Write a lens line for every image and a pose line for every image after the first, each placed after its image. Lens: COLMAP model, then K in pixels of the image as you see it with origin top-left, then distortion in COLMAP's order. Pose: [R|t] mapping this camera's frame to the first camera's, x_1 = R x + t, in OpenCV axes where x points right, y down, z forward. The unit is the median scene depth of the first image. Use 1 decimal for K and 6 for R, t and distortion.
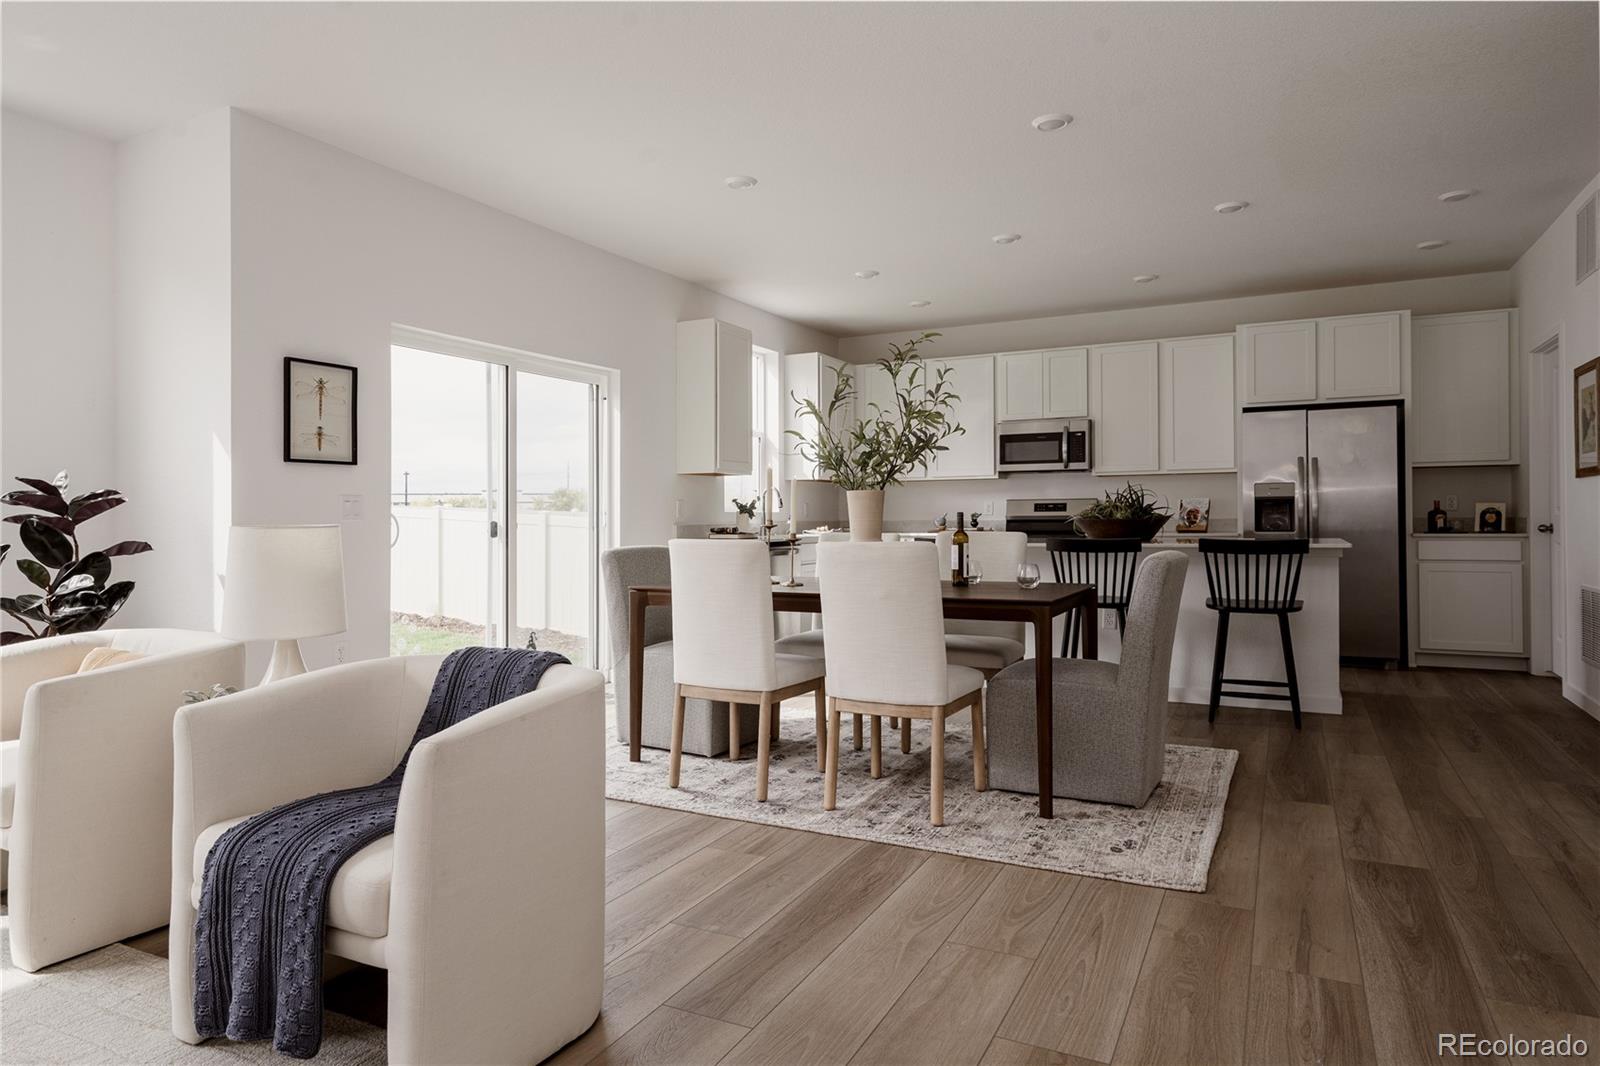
lens RADIAL K [[961.0, 0, 793.4], [0, 961.0, 504.7], [0, 0, 1]] dist [0.005328, -0.000504]
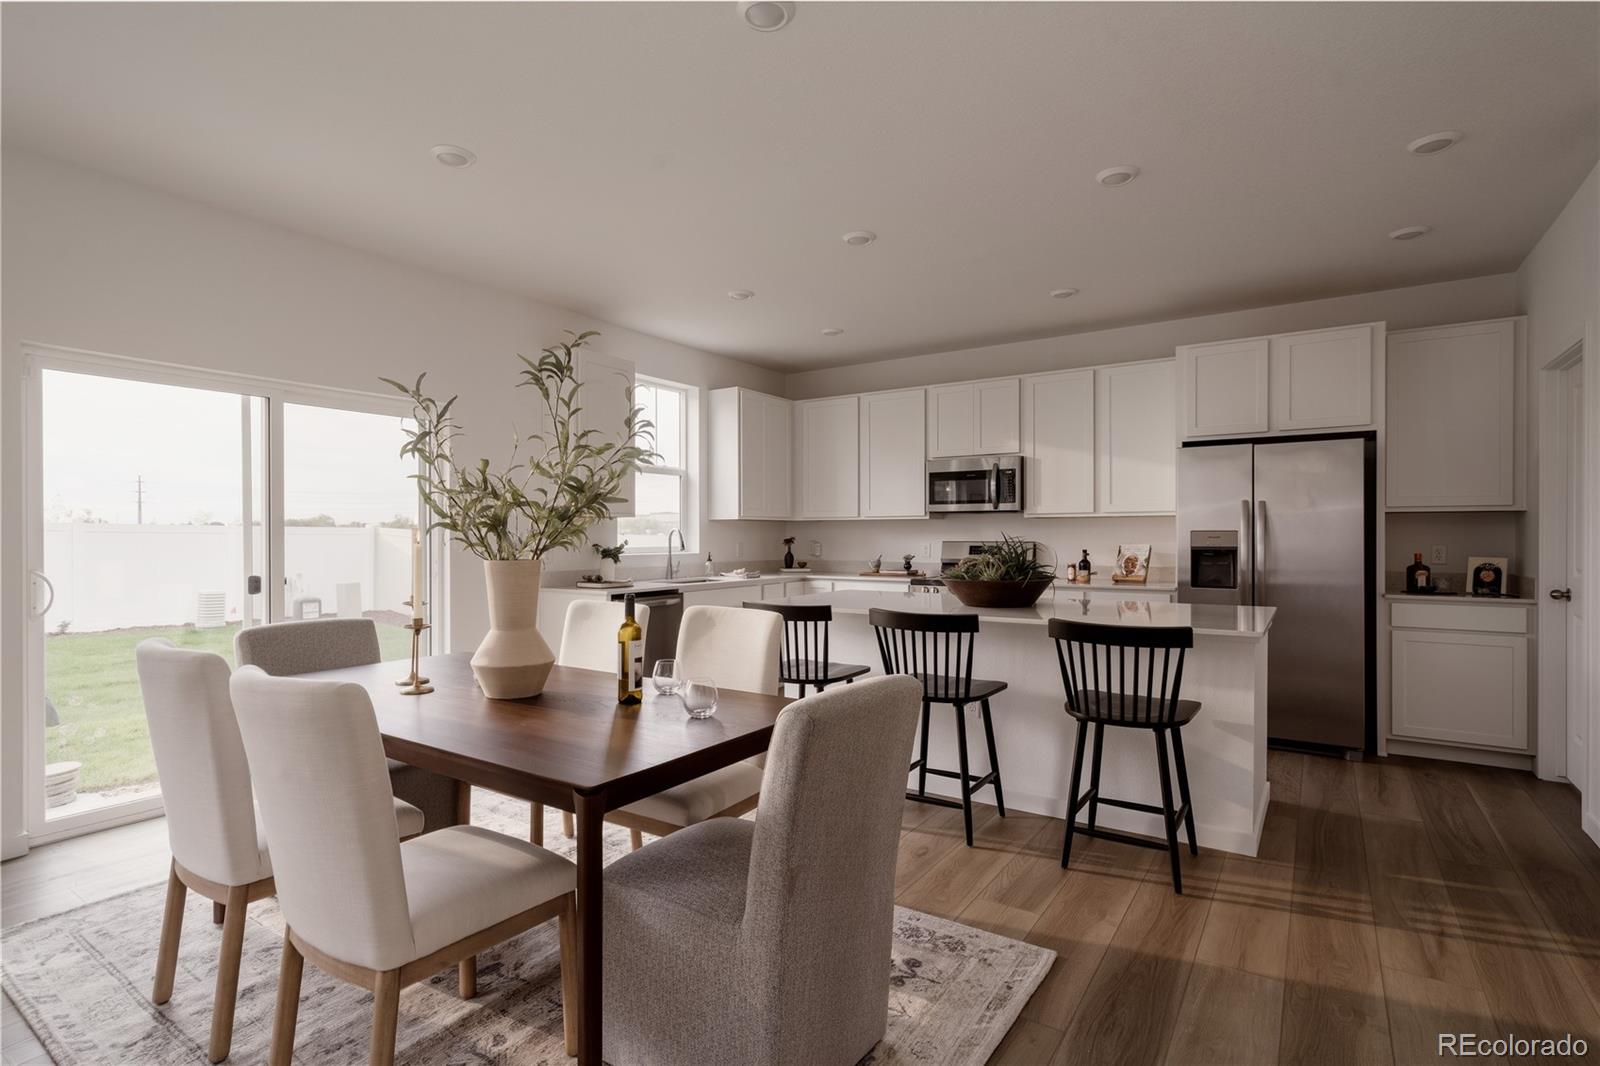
lens RADIAL K [[769.9, 0, 827.4], [0, 769.9, 533.4], [0, 0, 1]] dist [0.003126, -0.000647]
pose [[0.995385, 0.007212, -0.095689, 0.264300], [-0.006135, 0.999915, 0.011544, -0.030309], [0.095764, -0.010904, 0.995344, 0.341540]]
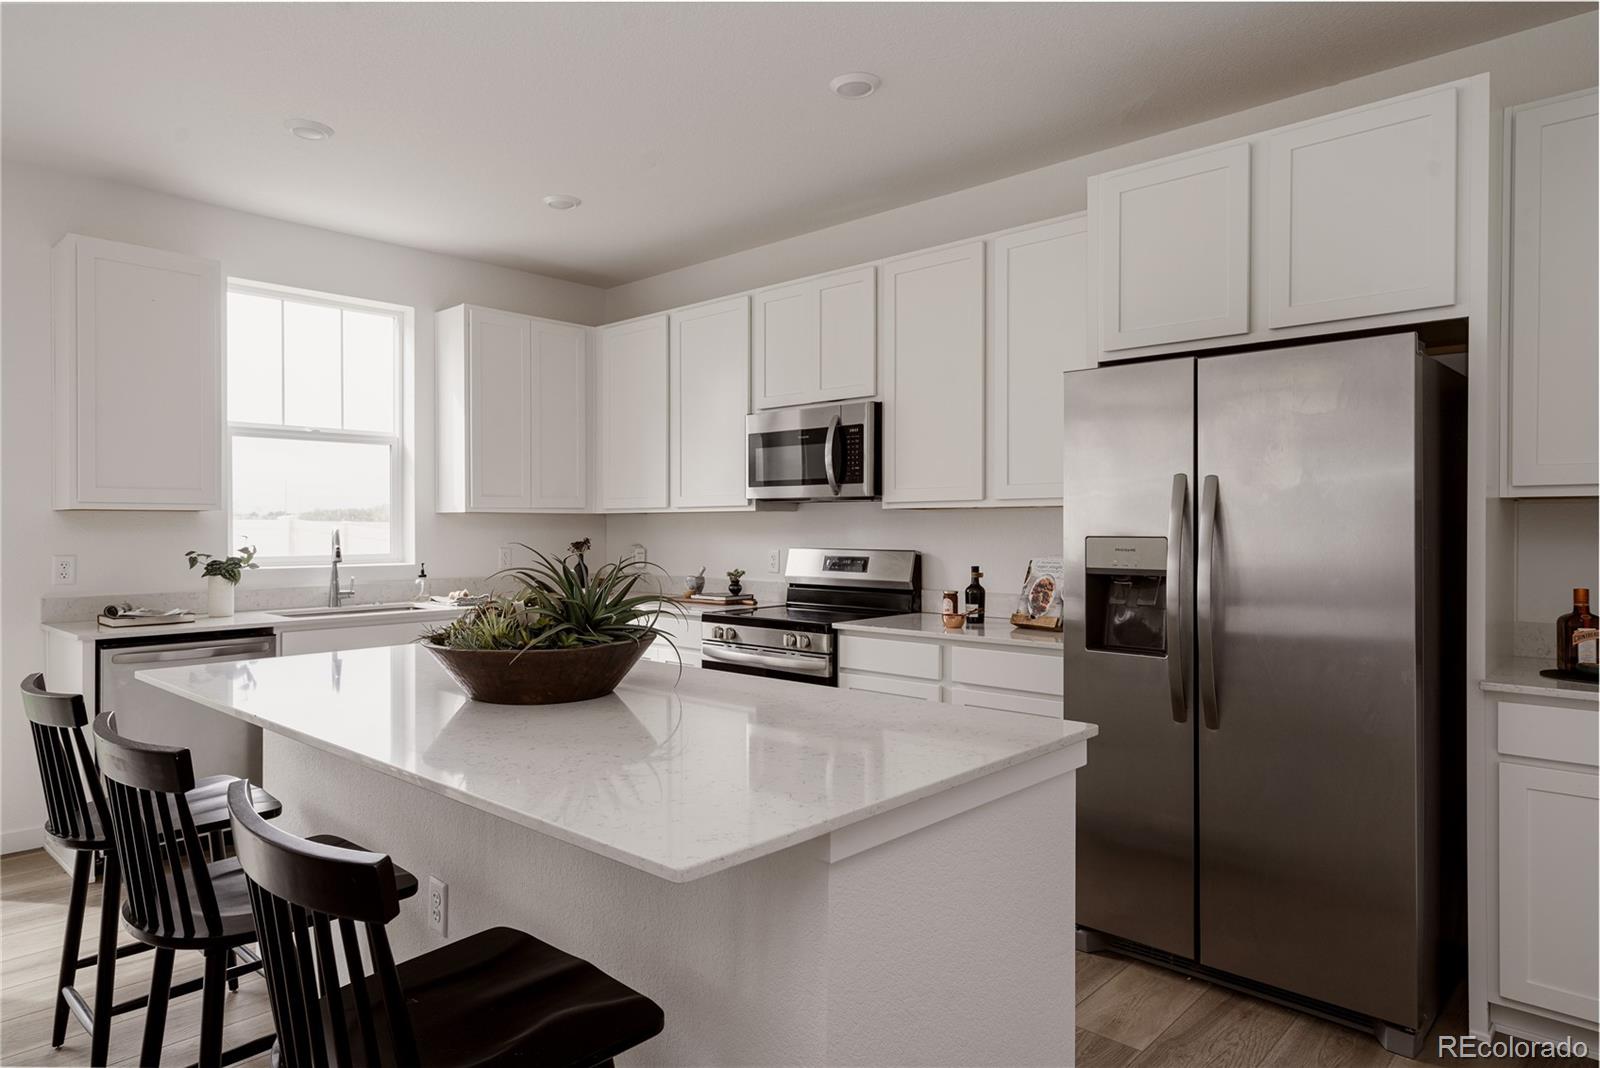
lens RADIAL K [[961.0, 0, 817.1], [0, 961.0, 527.0], [0, 0, 1]] dist [0.005328, -0.000504]
pose [[0.965009, 0.007565, -0.262108, 0.561743], [-0.003251, 0.999852, 0.016888, -0.039315], [0.262197, -0.015445, 0.964891, 0.658544]]
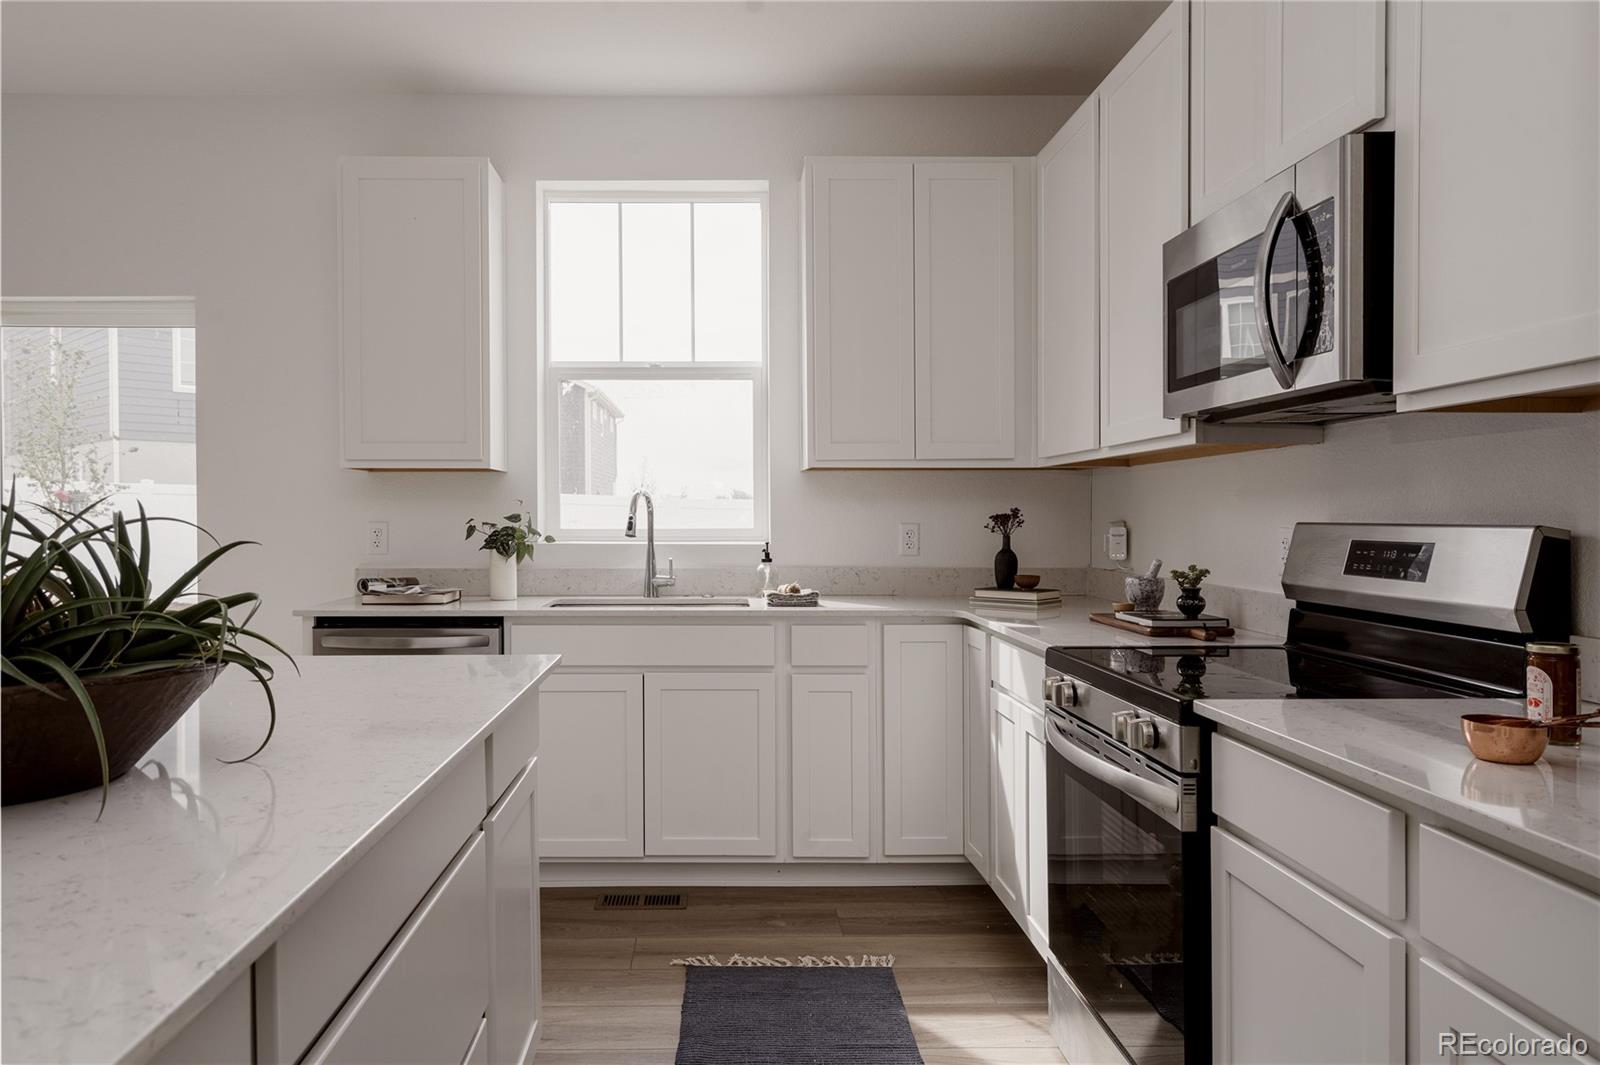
lens RADIAL K [[1125.9, 0, 793.7], [0, 1125.9, 524.9], [0, 0, 1]] dist [0.004016, 0.007067]
pose [[0.450380, 0.013762, -0.892731, 0.631506], [0.008556, 0.999769, 0.019729, -0.015945], [0.892796, -0.016523, 0.450158, 1.090176]]
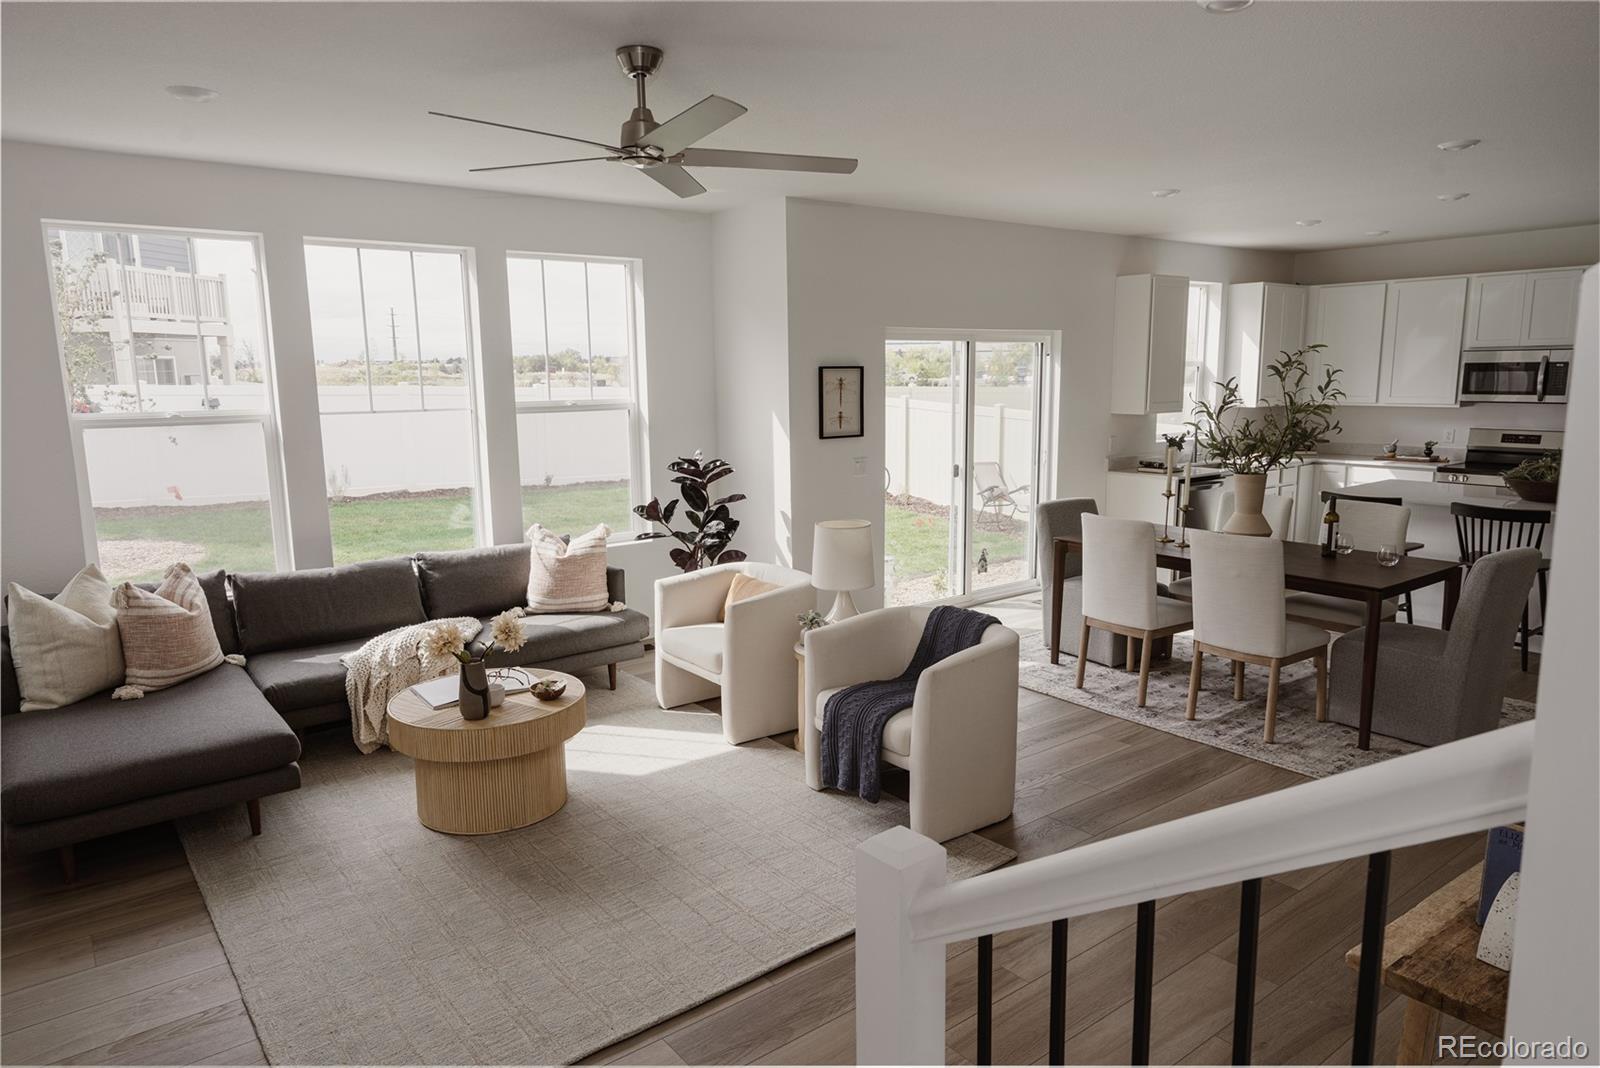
lens RADIAL K [[1016.5, 0, 811.5], [0, 1016.5, 539.4], [0, 0, 1]] dist [0.006334, 0.002507]
pose [[0.905761, 0.066009, -0.418616, 0.086415], [0.011977, 0.983413, 0.180982, -0.128210], [0.423619, -0.168940, 0.889947, -0.299938]]
